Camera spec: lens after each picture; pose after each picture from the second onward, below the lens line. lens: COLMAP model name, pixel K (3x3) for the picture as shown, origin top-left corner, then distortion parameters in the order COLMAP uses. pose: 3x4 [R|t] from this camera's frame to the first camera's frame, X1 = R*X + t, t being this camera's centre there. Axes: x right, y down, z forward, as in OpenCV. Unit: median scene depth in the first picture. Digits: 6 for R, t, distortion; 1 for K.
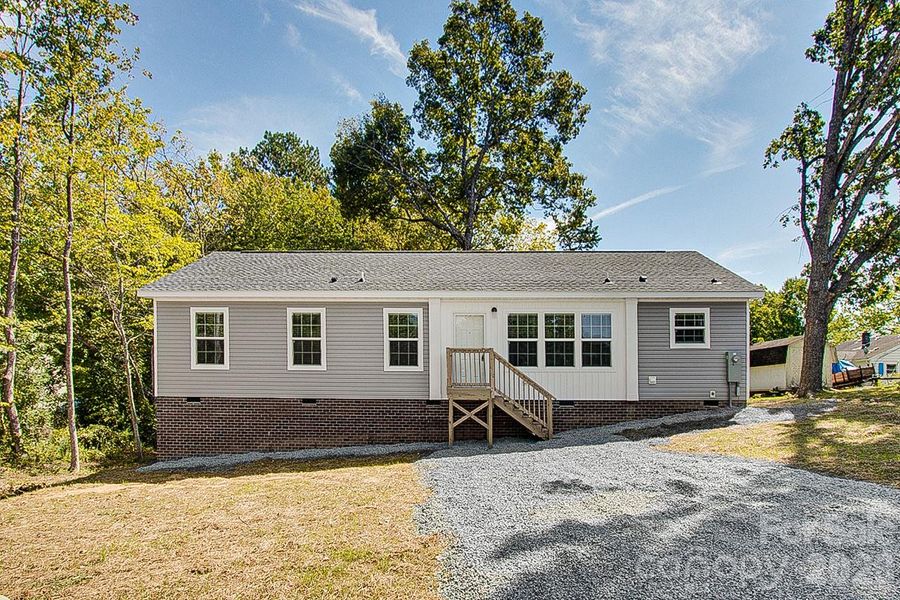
lens RADIAL K [[473.5, 0, 397.9], [0, 473.5, 299.5], [0, 0, 1]] dist [0.001070, -0.015252]
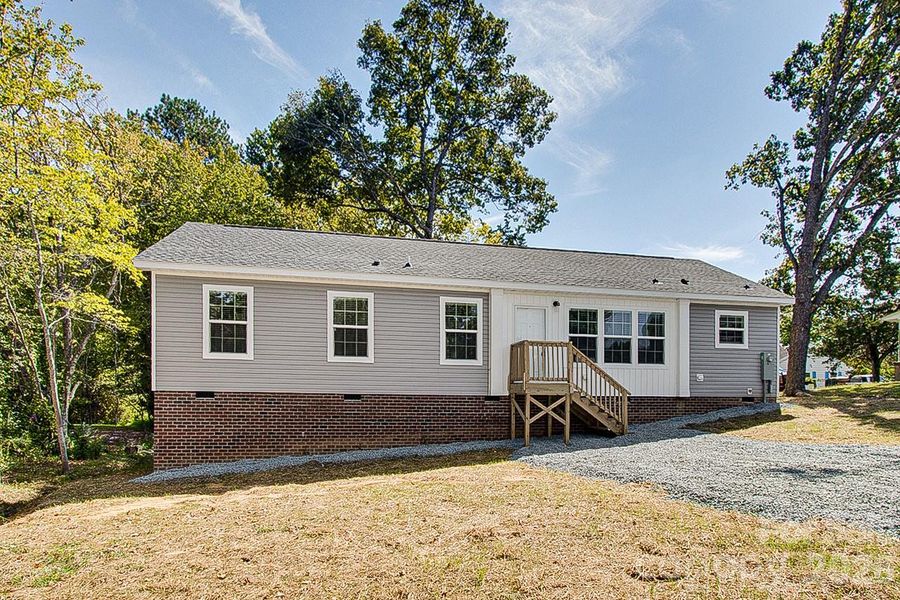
lens RADIAL K [[494.4, 0, 430.5], [0, 494.4, 300.4], [0, 0, 1]] dist [-0.006033, -0.000577]
pose [[0.970285, 0.050598, 0.236616, -0.279370], [-0.051722, 0.998660, -0.001458, 0.028393], [-0.236373, -0.010824, 0.971602, 0.069362]]
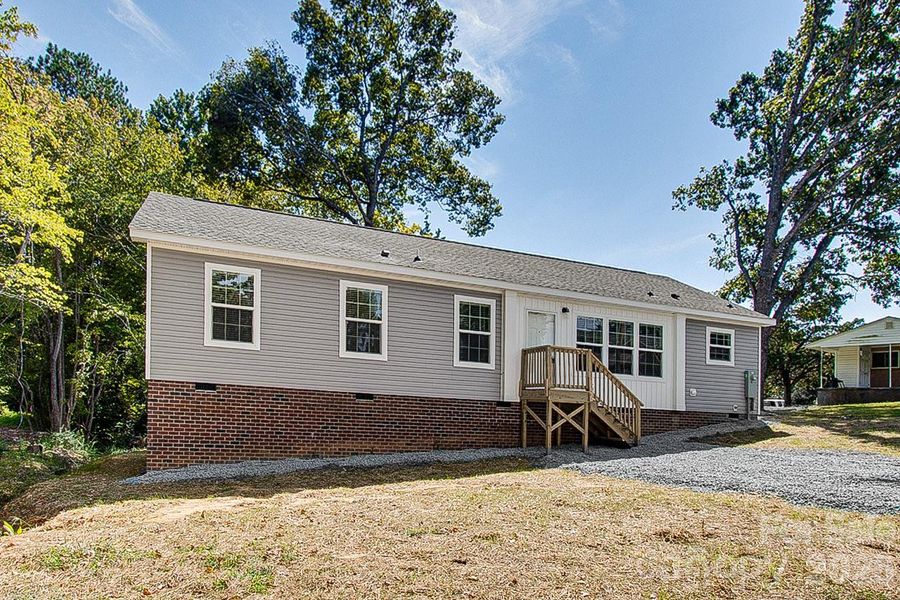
lens RADIAL K [[532.5, 0, 304.7], [0, 532.5, 303.1], [0, 0, 1]] dist [-0.006420, -0.000032]
pose [[0.926060, 0.114366, 0.359630, -0.644706], [-0.116441, 0.993069, -0.015967, 0.082595], [-0.358963, -0.027089, 0.932958, 0.186166]]
